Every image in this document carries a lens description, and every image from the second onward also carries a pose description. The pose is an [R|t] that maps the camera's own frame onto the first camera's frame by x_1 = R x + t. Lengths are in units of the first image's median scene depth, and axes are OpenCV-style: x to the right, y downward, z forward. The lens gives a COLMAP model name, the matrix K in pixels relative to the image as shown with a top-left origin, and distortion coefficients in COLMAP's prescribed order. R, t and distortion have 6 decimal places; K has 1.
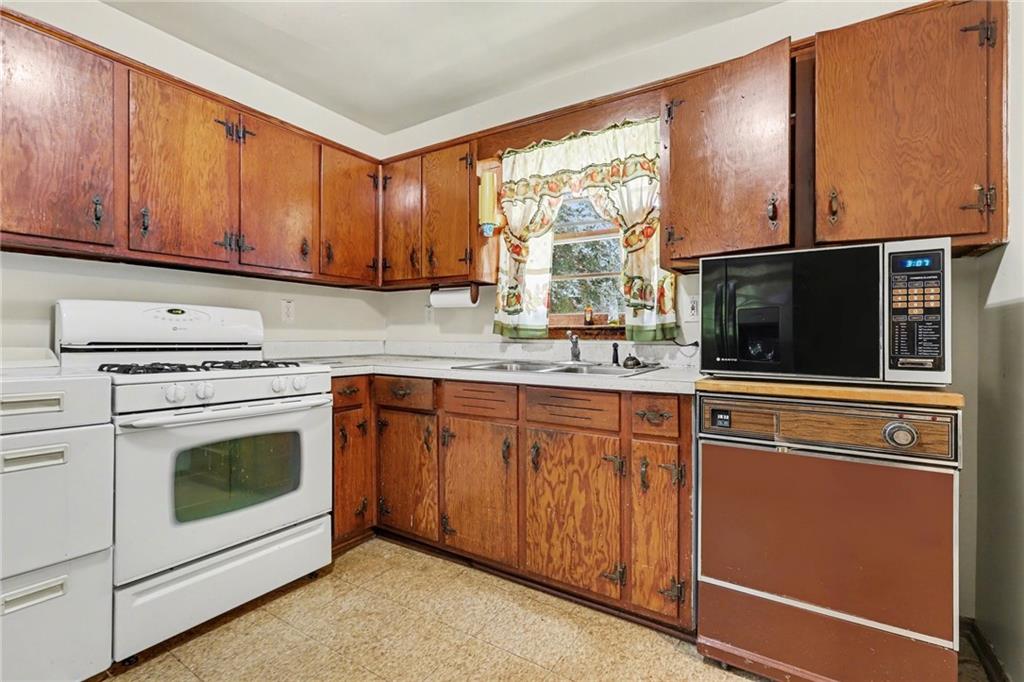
lens RADIAL K [[462.9, 0, 512.0], [0, 462.9, 341.0], [0, 0, 1]] dist [-0.000489, 0.000376]
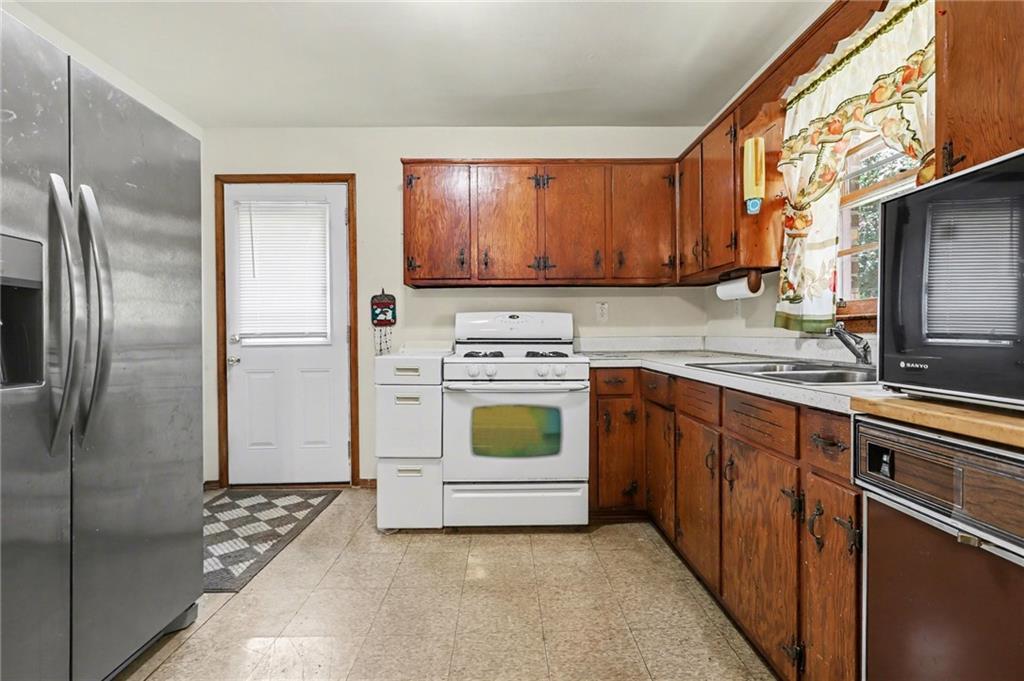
lens RADIAL K [[462.9, 0, 512.0], [0, 462.9, 340.5], [0, 0, 1]] dist [-0.000489, 0.000376]
pose [[0.561557, 0.003097, -0.827432, 0.469195], [0.003104, 0.999978, 0.005849, 0.002083], [0.827432, -0.005853, 0.561535, 0.174469]]
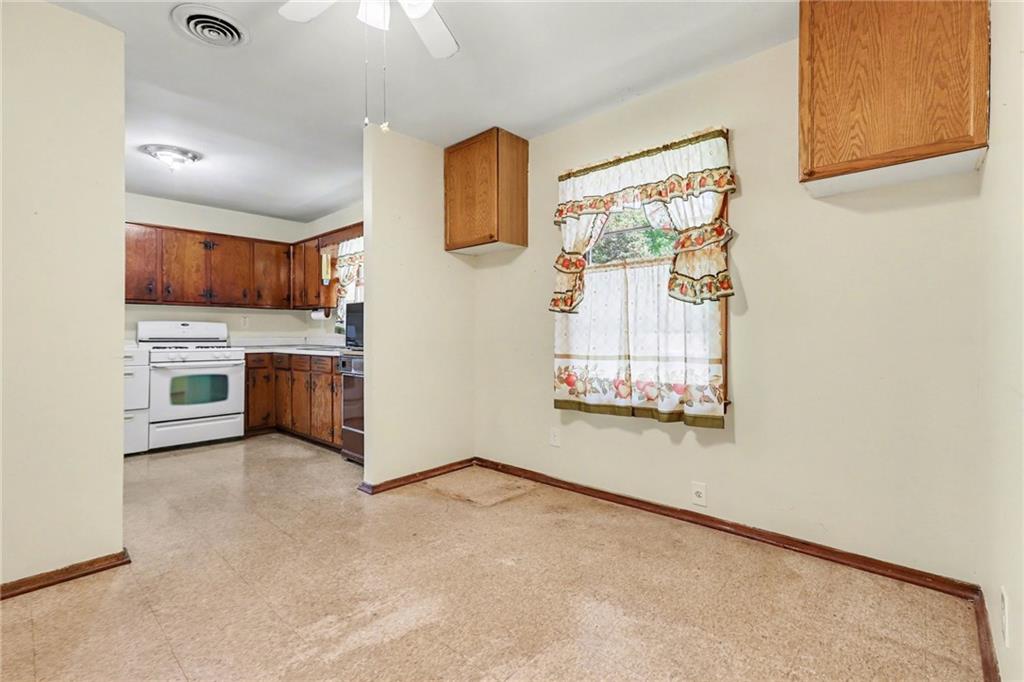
lens RADIAL K [[475.7, 0, 514.6], [0, 475.7, 330.6], [0, 0, 1]] dist [-0.000520, 0.000009]
pose [[0.984637, -0.009627, -0.174347, 1.298960], [0.006820, 0.999837, -0.016694, 0.016044], [0.174479, 0.015249, 0.984543, -1.044112]]
